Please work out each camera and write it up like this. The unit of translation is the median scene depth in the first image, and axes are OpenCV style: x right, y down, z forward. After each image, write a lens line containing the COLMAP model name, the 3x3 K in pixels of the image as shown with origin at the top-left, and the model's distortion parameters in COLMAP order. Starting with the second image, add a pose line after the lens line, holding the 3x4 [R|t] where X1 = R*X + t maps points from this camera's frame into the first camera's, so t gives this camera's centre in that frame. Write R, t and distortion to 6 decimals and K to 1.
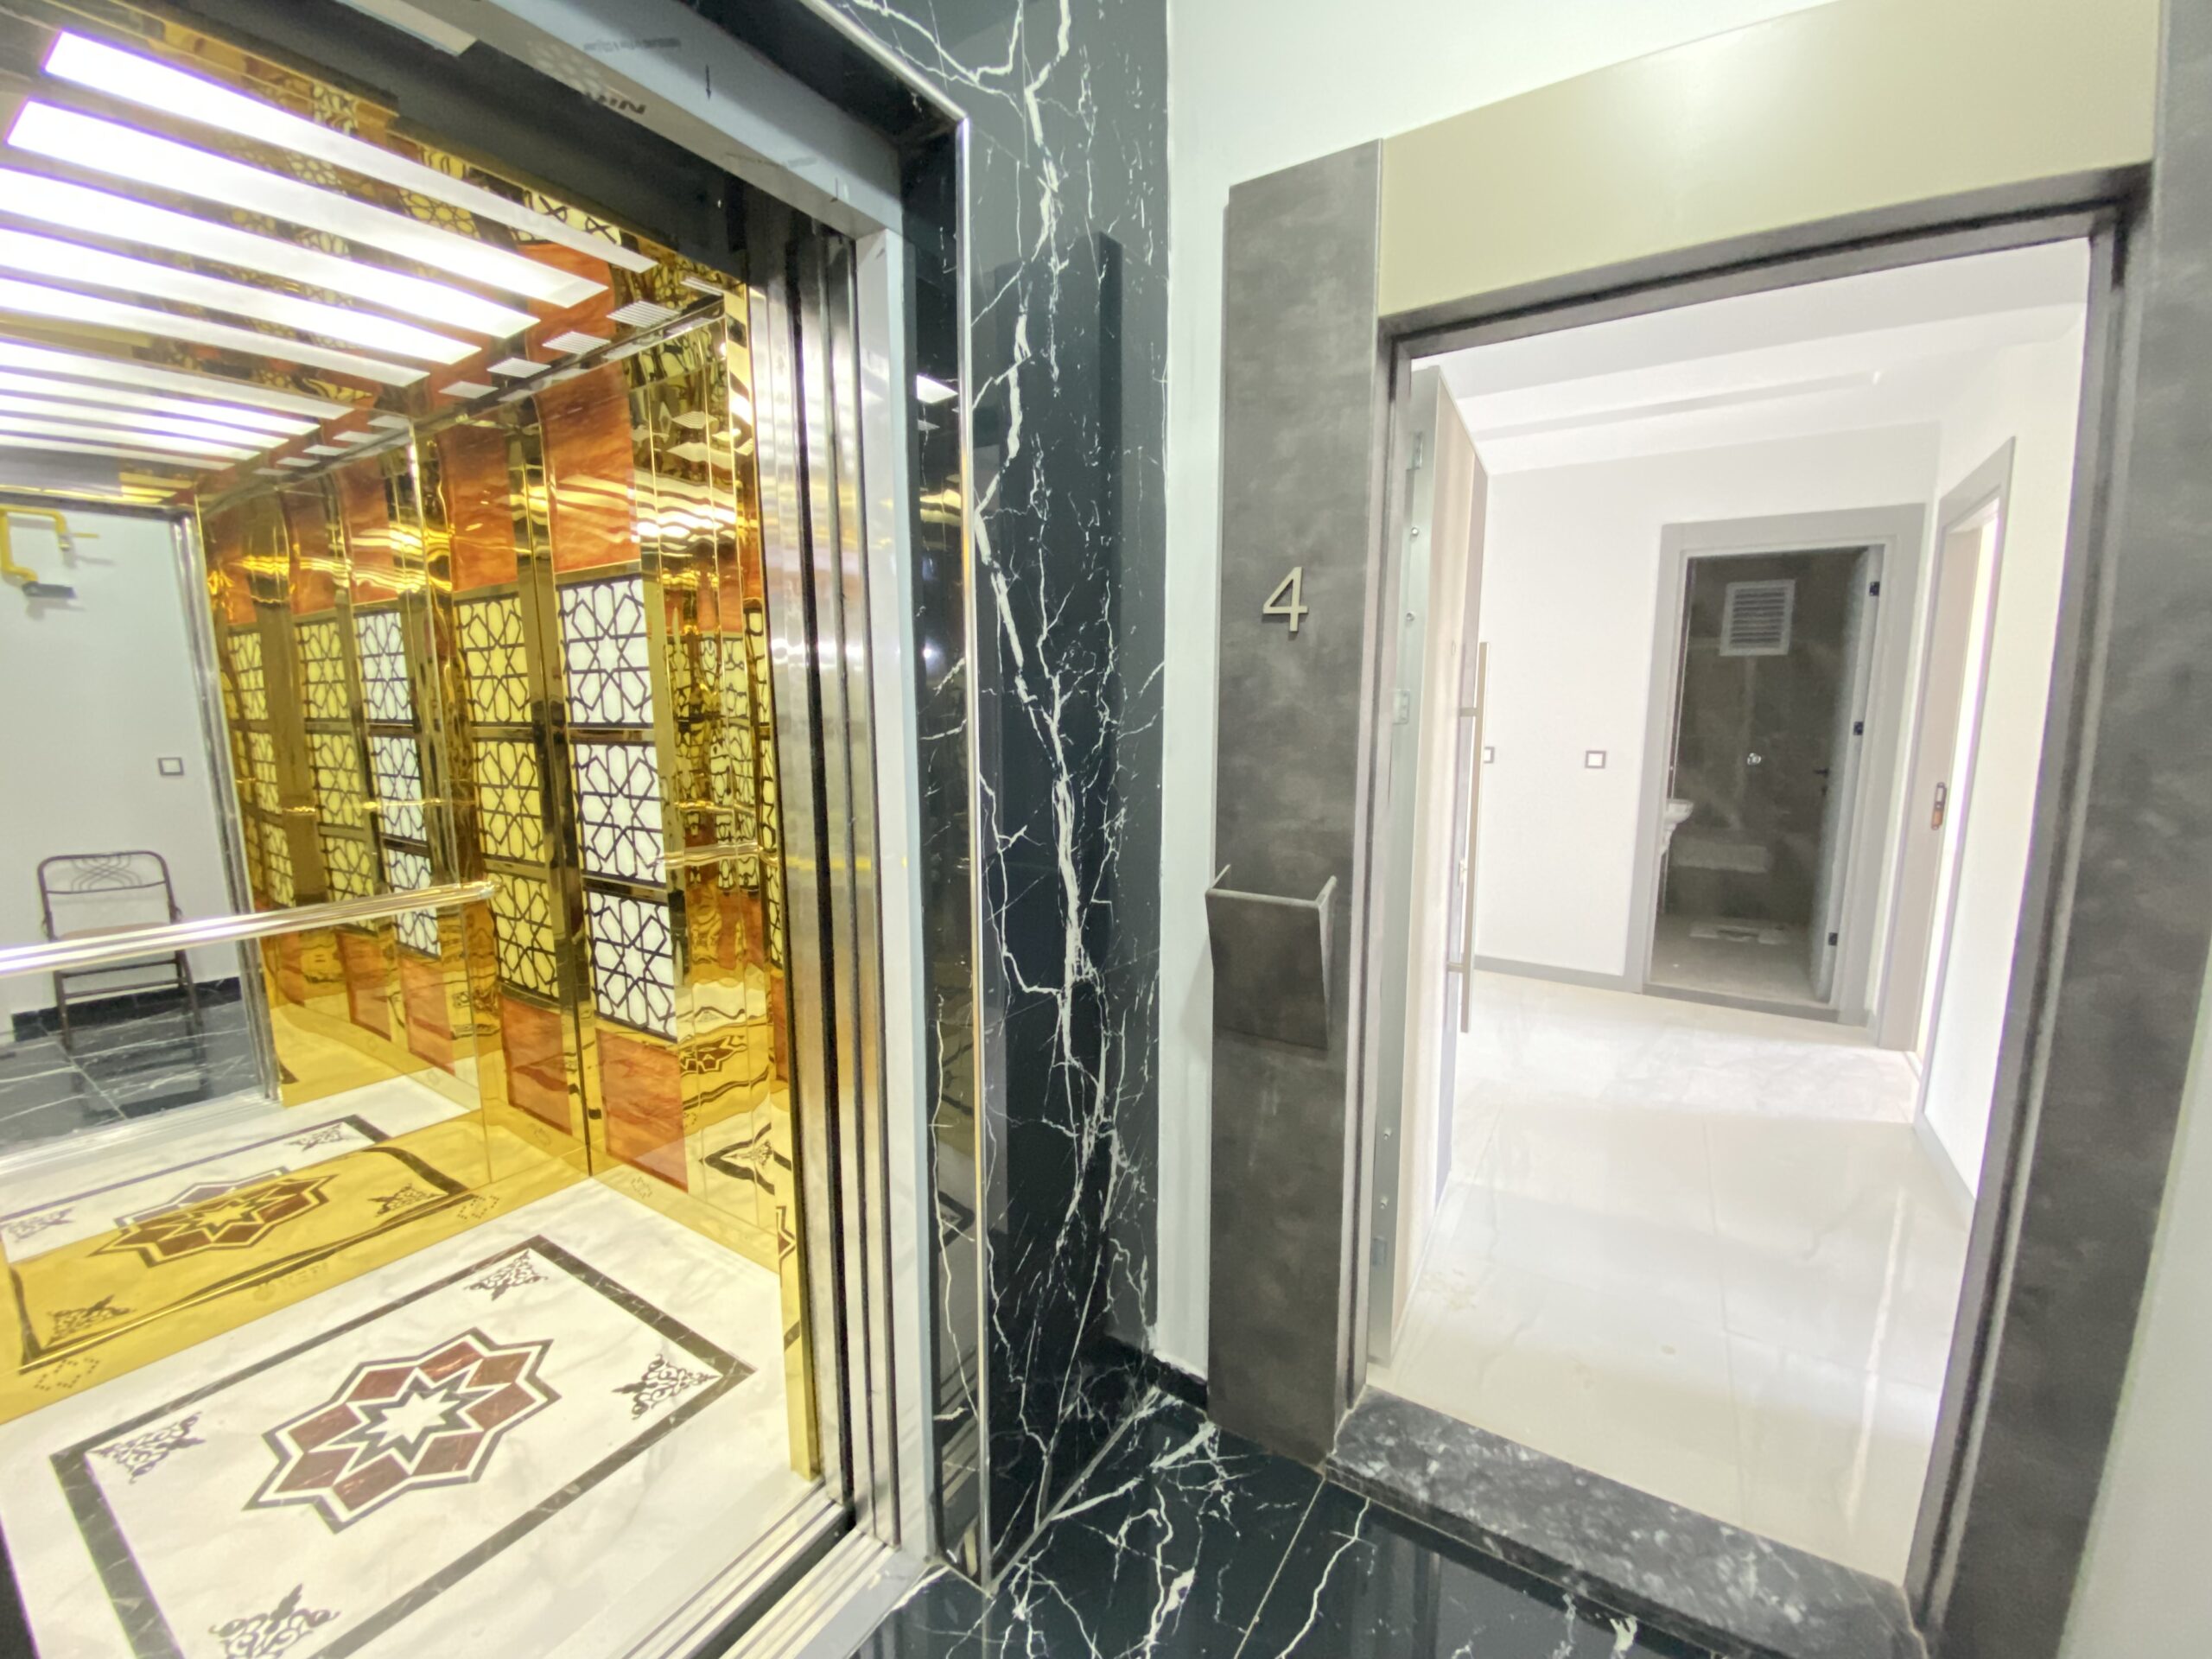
lens RADIAL K [[906.3, 0, 1120.9], [0, 906.3, 835.1], [0, 0, 1]] dist [0.001709, -0.000325]
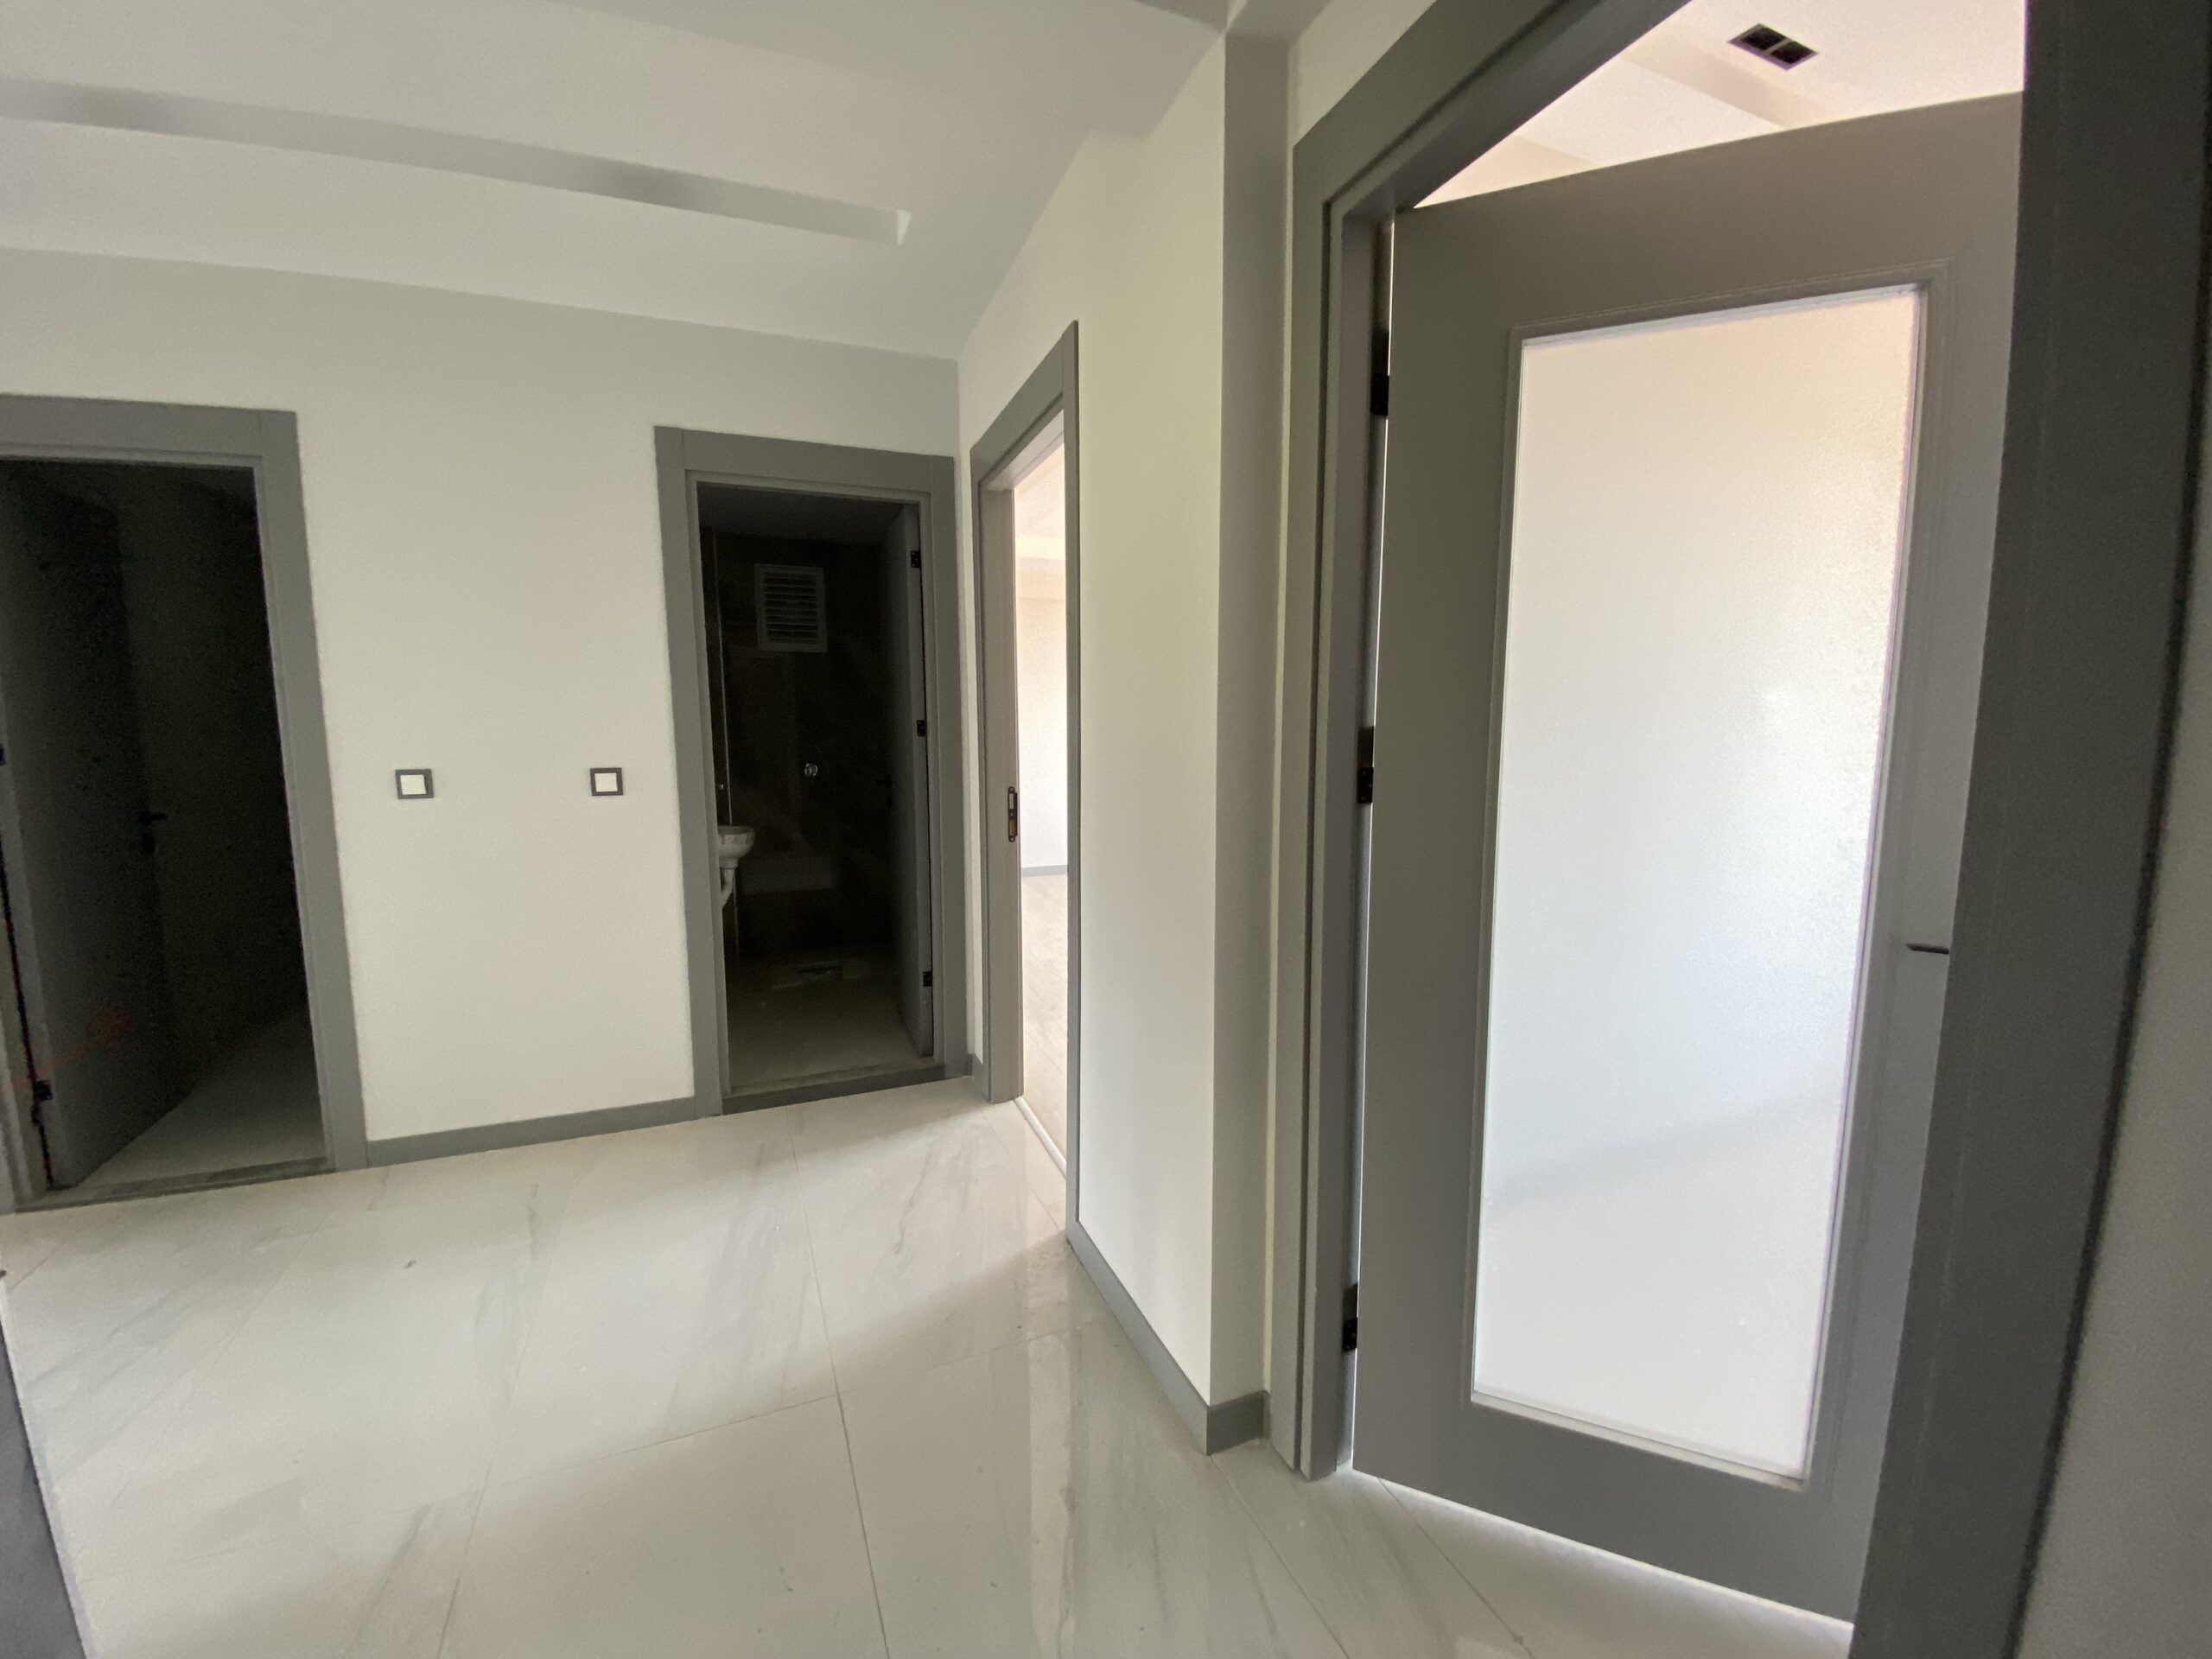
lens RADIAL K [[906.3, 0, 1115.7], [0, 906.3, 829.4], [0, 0, 1]] dist [0.001709, -0.000325]
pose [[0.585803, -0.100756, 0.804166, 0.223870], [0.121491, 0.991947, 0.035782, -0.030381], [-0.801296, 0.076738, 0.593327, 0.345565]]
